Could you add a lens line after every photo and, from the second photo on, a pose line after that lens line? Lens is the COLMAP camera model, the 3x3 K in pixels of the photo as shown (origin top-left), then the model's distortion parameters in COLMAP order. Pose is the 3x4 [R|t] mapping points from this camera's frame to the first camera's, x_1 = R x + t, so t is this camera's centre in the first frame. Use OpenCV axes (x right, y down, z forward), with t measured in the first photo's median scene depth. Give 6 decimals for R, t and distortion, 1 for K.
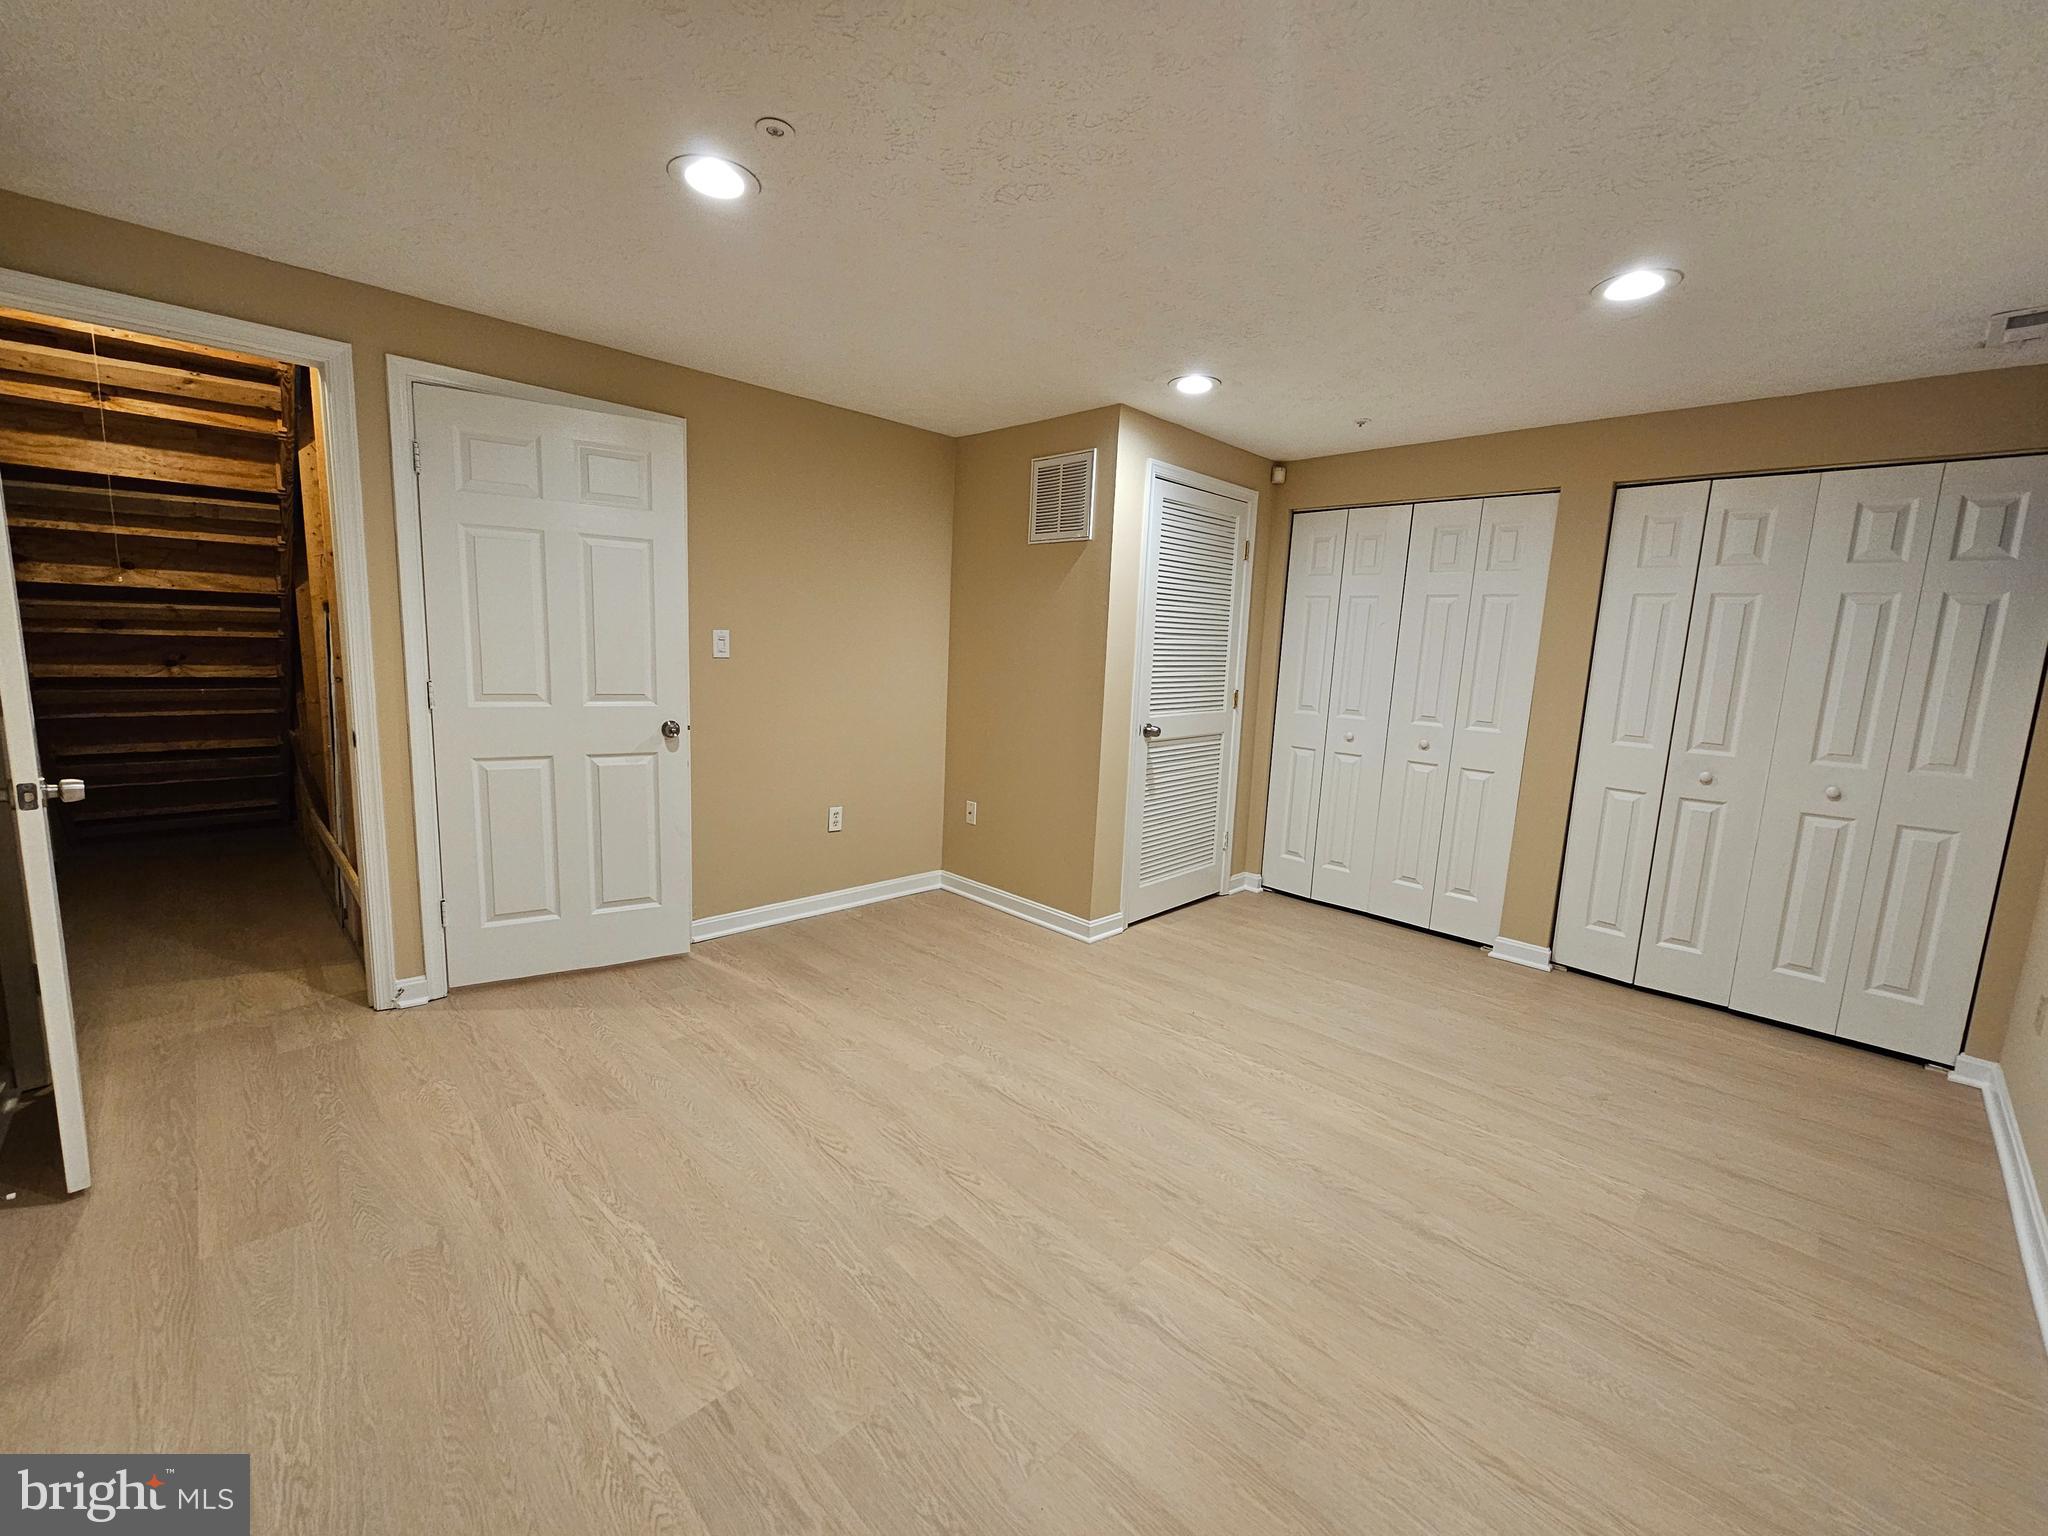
lens RADIAL K [[830.2, 0, 1011.6], [0, 830.2, 762.5], [0, 0, 1]] dist [0.001039, 0.001317]
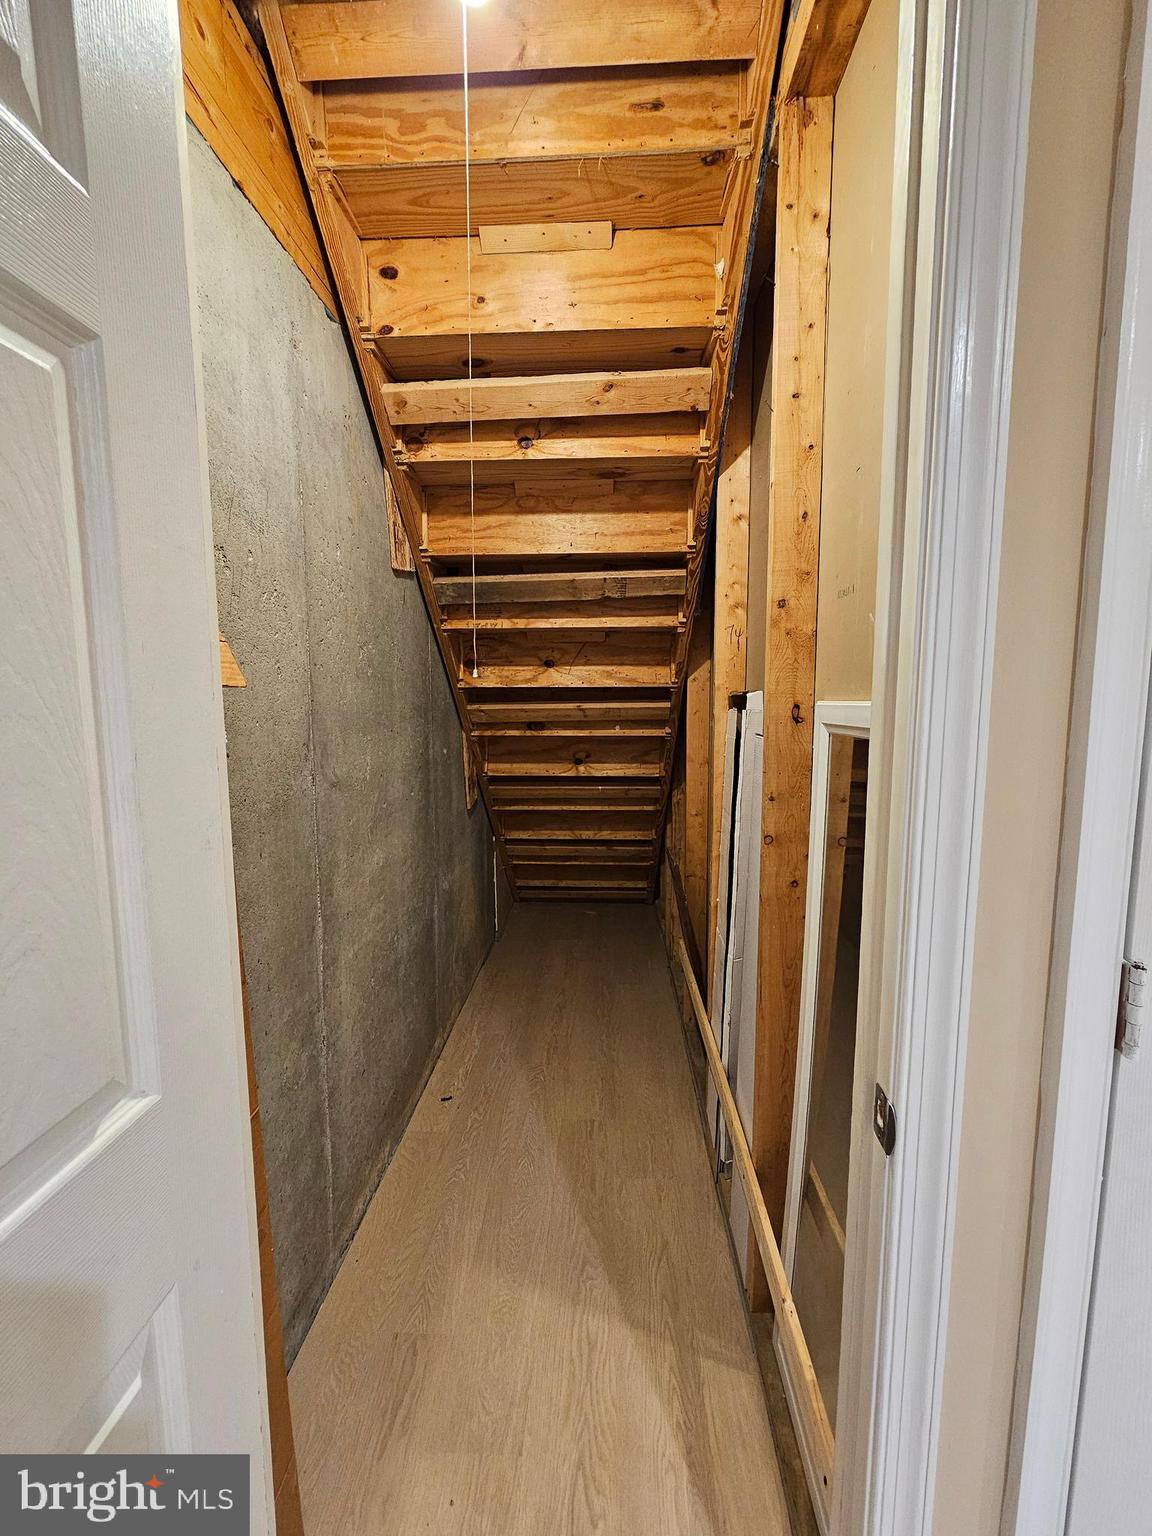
lens RADIAL K [[622.6, 0, 578.0], [0, 622.6, 765.0], [0, 0, 1]] dist [0.001039, 0.001317]
pose [[0.678034, 0.044441, -0.733686, -0.529239], [-0.077446, 0.996934, -0.011185, -0.119714], [0.730939, 0.064405, 0.679397, 0.561342]]
